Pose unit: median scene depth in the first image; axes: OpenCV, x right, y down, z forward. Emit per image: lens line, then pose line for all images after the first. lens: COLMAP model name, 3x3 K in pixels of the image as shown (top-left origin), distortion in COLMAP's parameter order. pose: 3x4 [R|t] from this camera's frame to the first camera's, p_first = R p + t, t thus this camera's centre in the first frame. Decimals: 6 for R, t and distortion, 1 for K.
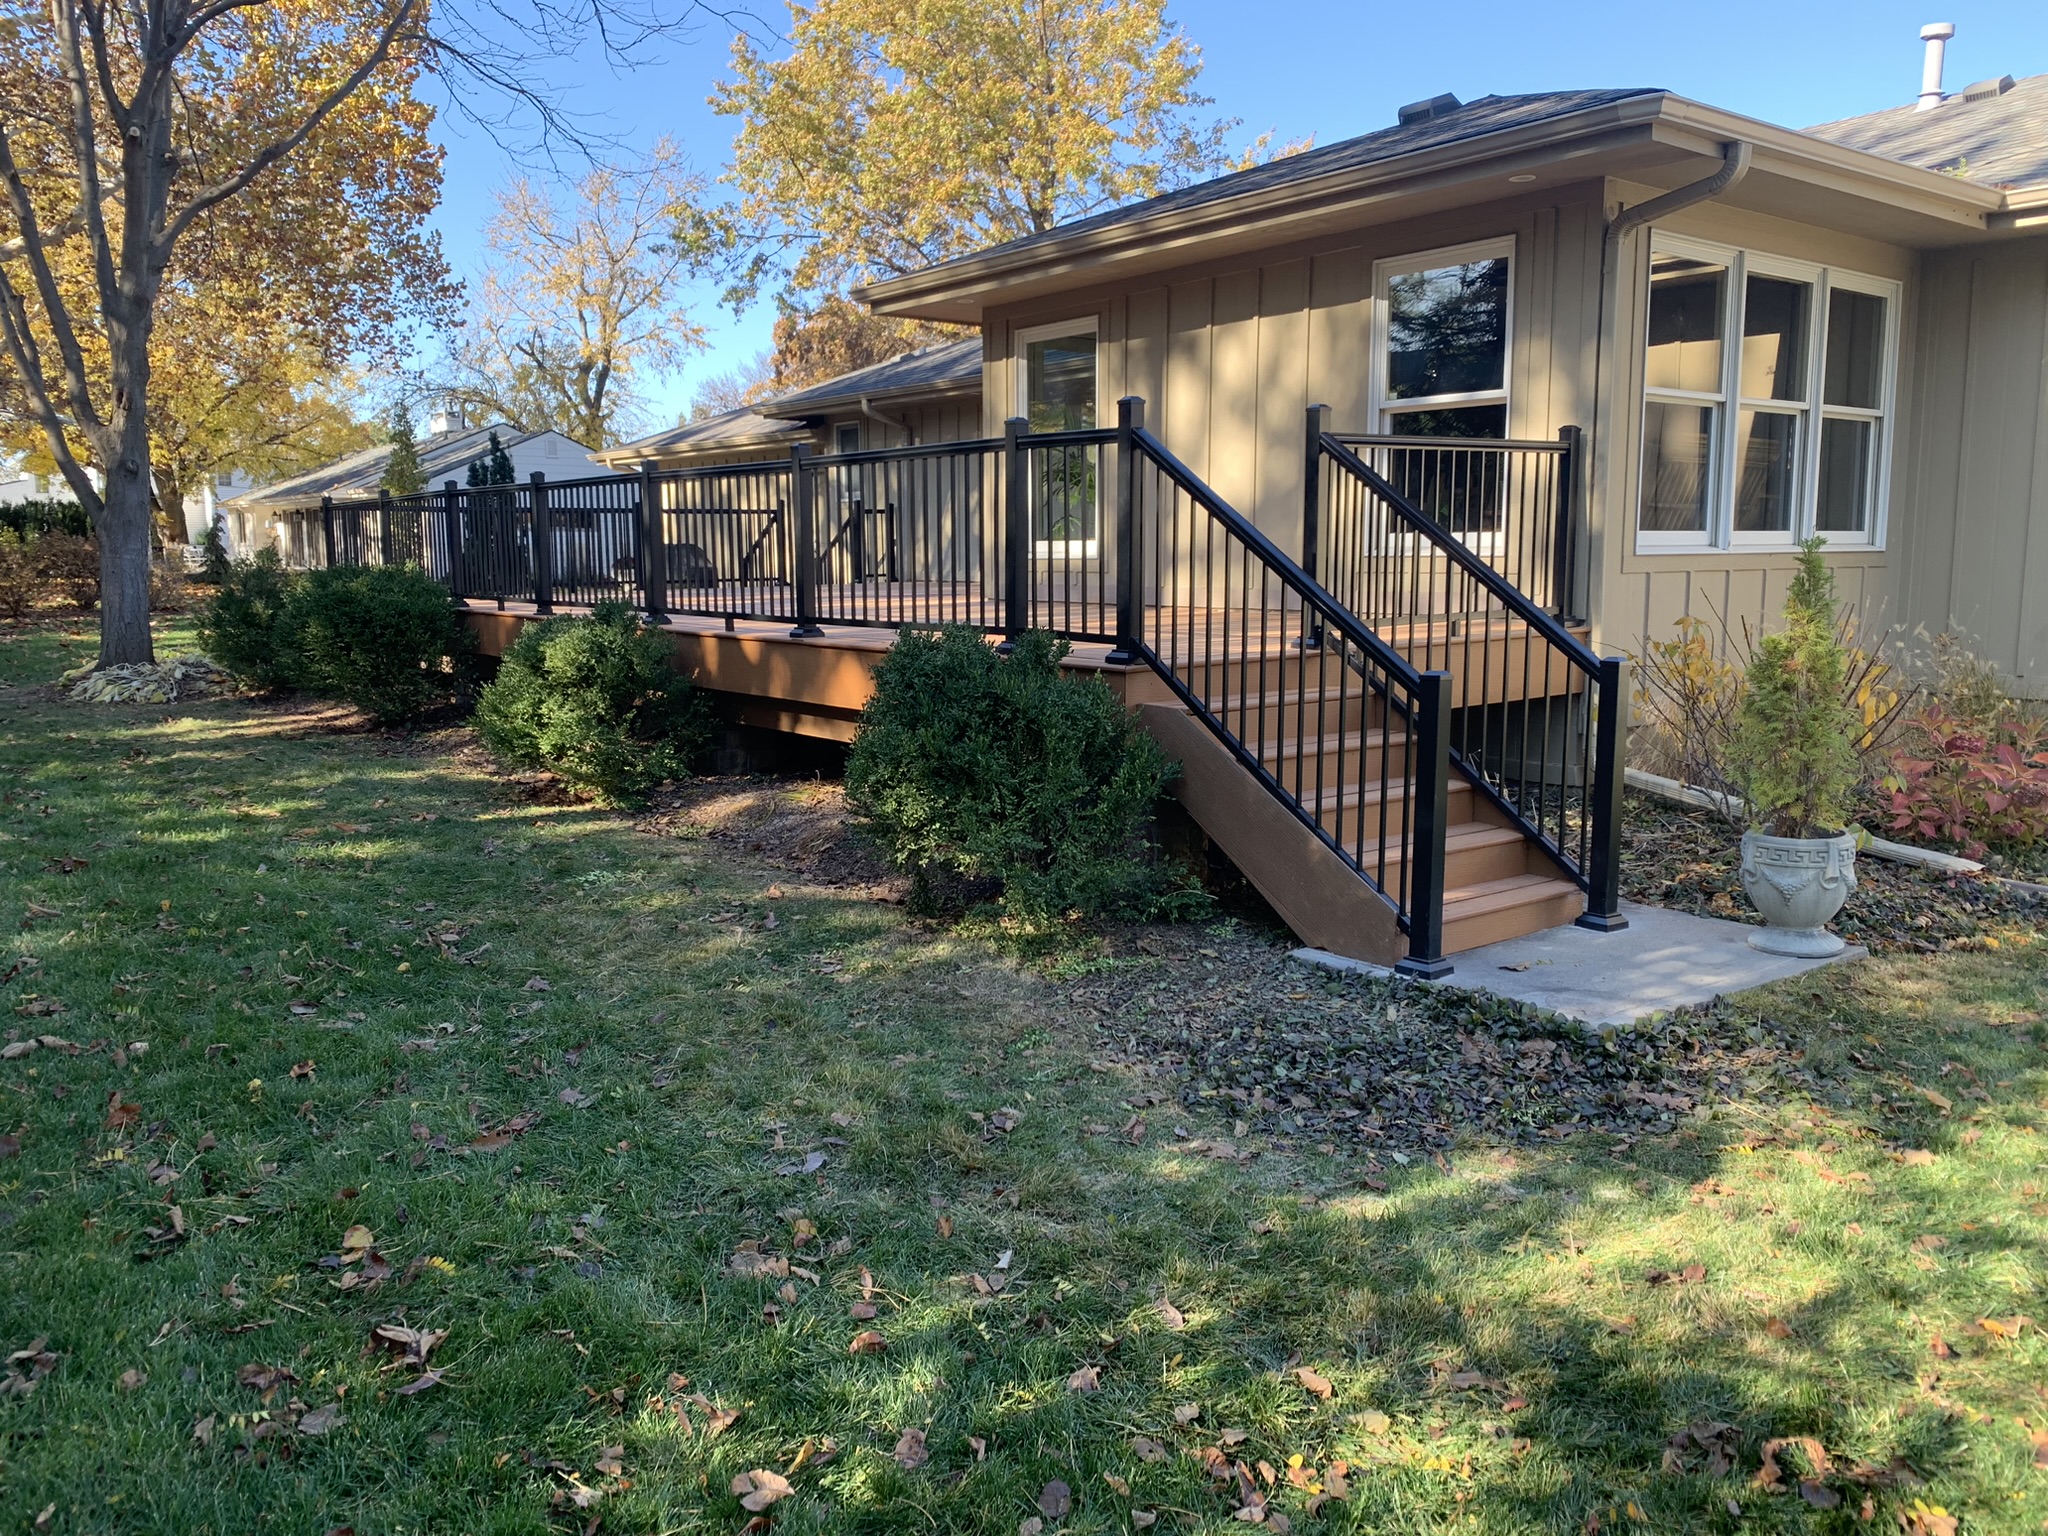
lens RADIAL K [[1565.1, 0, 1018.5], [0, 1565.1, 763.3], [0, 0, 1]] dist [0.009588, -0.012436]
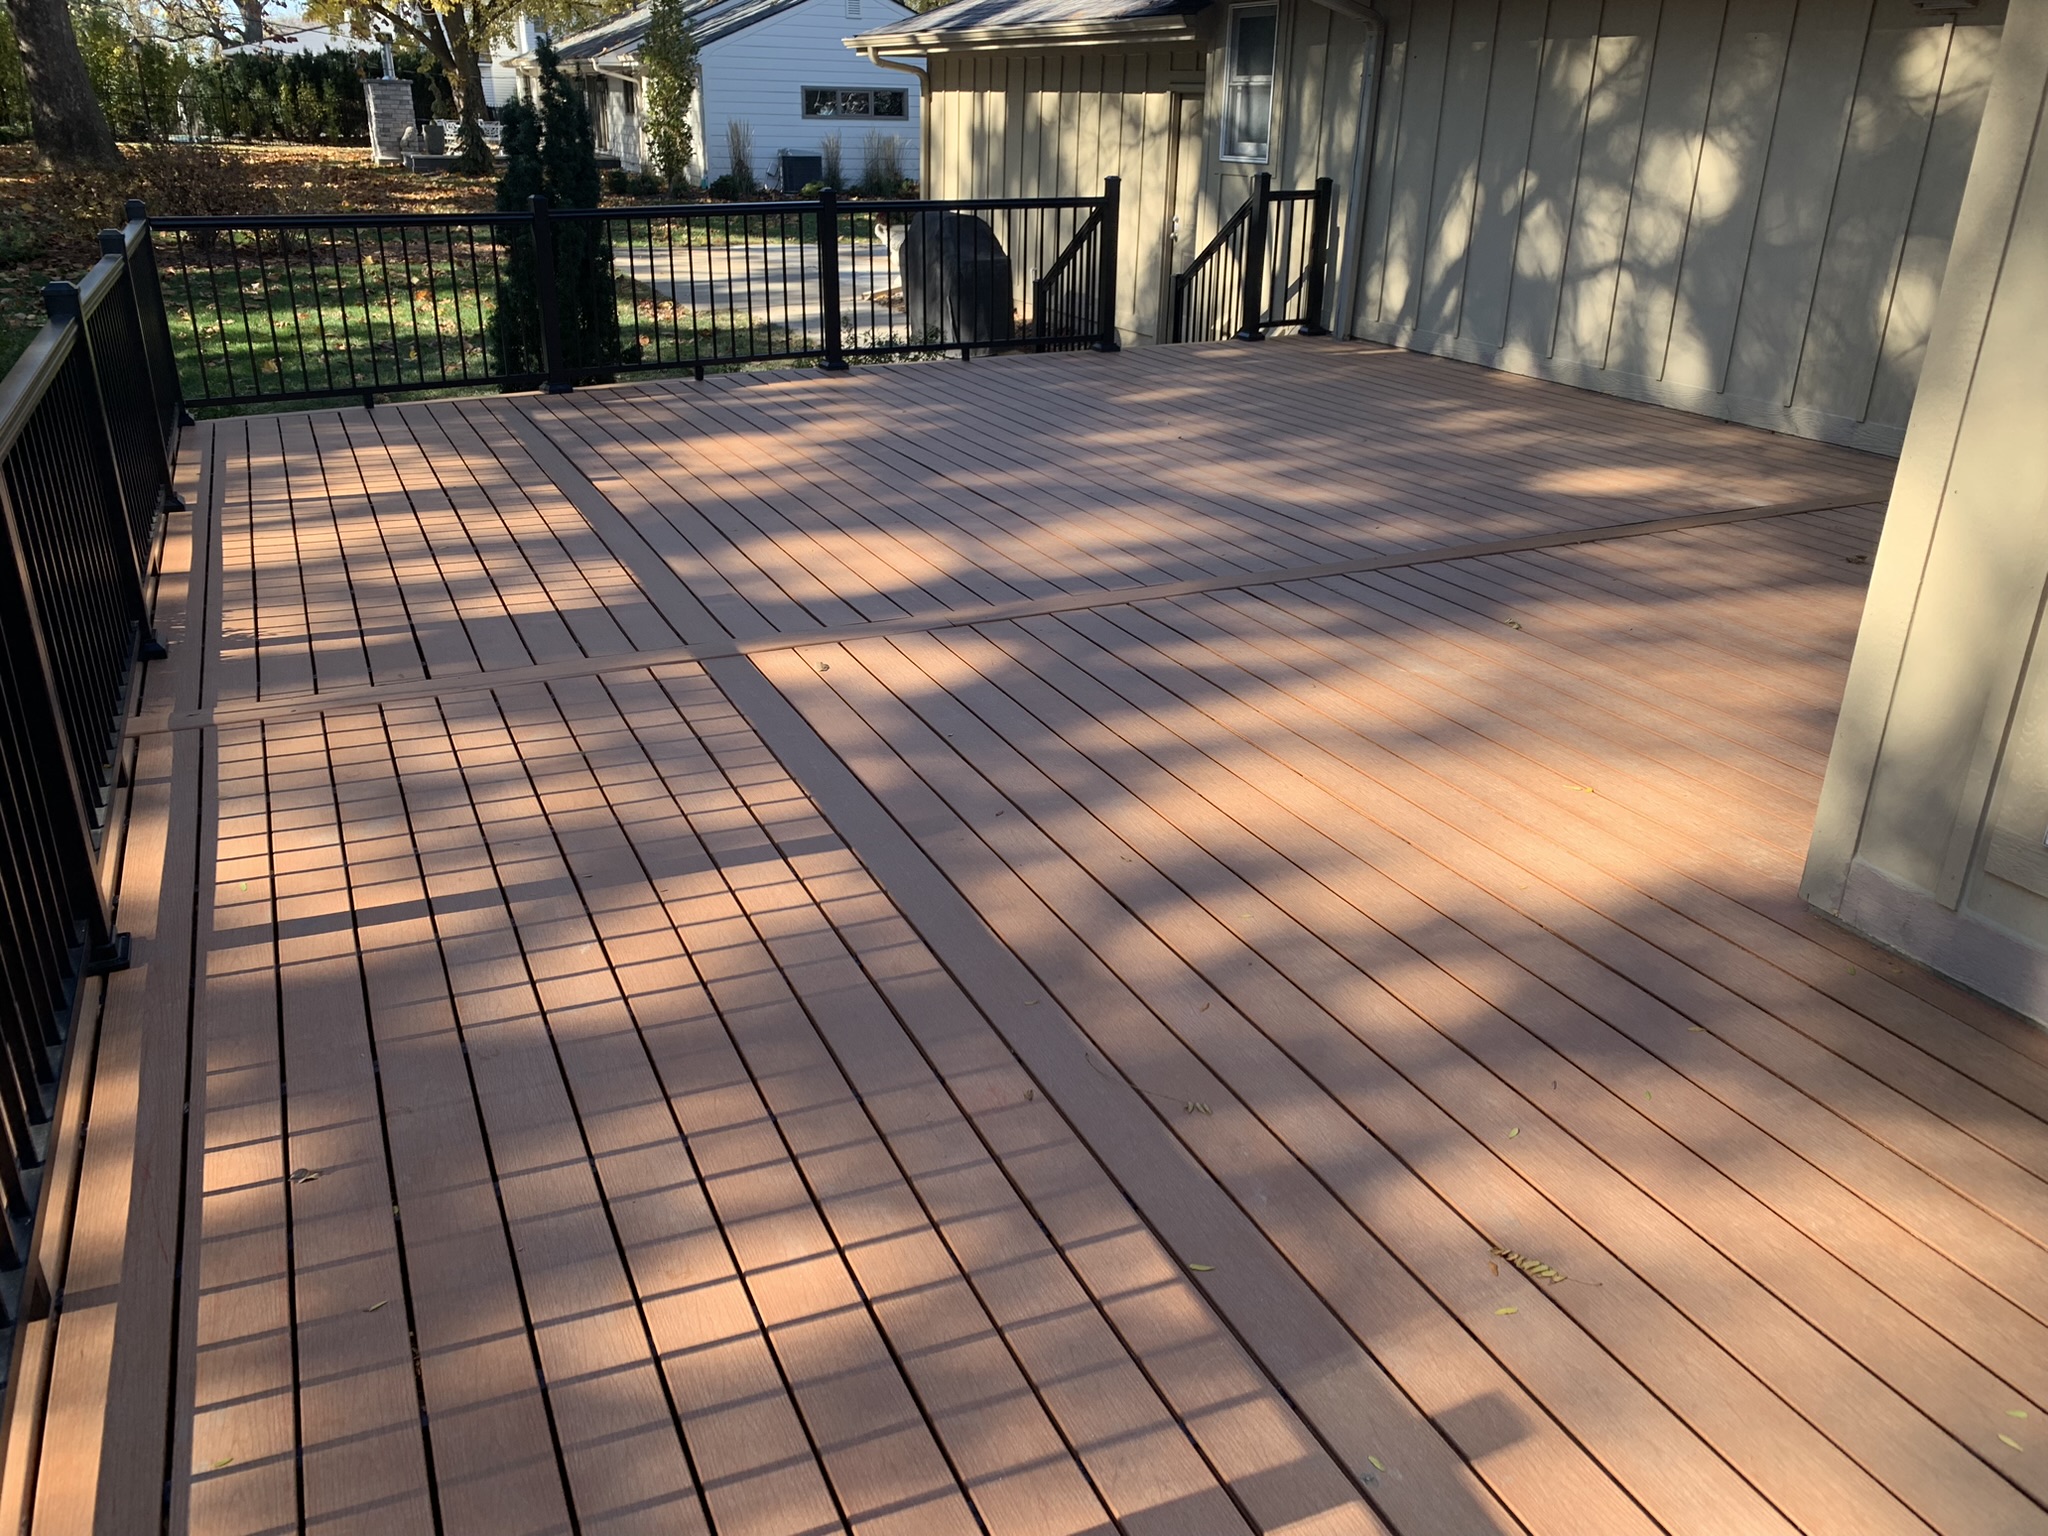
lens RADIAL K [[1565.1, 0, 1015.4], [0, 1565.1, 758.9], [0, 0, 1]] dist [0.009588, -0.012436]
pose [[0.973214, 0.113351, -0.200016, -0.053943], [-0.058227, 0.963167, 0.262522, -0.107701], [0.222406, -0.243844, 0.943968, 0.421116]]
